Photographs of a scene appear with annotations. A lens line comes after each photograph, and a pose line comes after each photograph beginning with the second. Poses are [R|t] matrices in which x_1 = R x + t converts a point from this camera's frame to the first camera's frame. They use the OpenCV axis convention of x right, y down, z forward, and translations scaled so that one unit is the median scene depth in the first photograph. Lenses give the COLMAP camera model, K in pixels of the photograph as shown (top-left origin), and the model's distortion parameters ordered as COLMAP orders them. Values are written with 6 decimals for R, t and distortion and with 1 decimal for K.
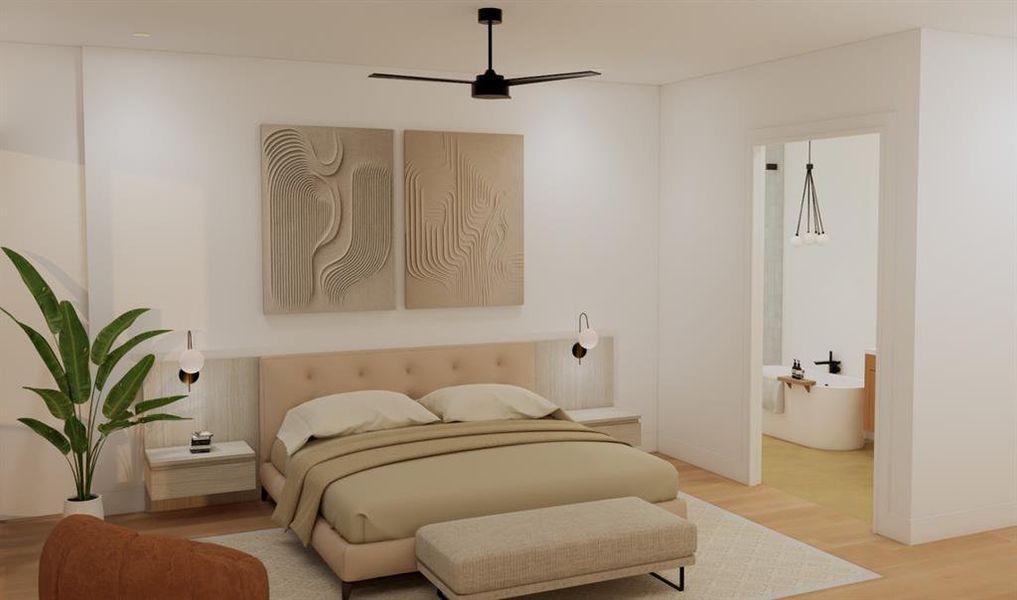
lens RADIAL K [[968.6, 0, 508.5], [0, 968.6, 300.0], [0, 0, 1]] dist [-0.006011, 0.001209]
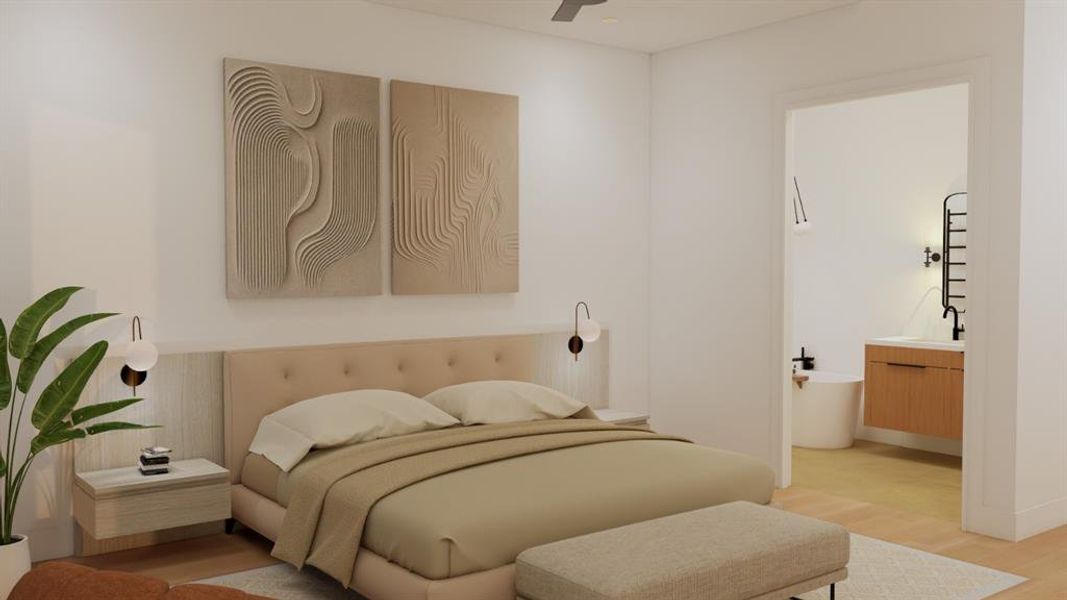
lens RADIAL K [[949.1, 0, 533.2], [0, 949.1, 306.8], [0, 0, 1]] dist [-0.002439, -0.001677]
pose [[0.980343, -0.007872, 0.197141, -0.161866], [0.012223, 0.999708, -0.020861, 0.041912], [-0.196919, 0.022860, 0.980153, 0.190377]]
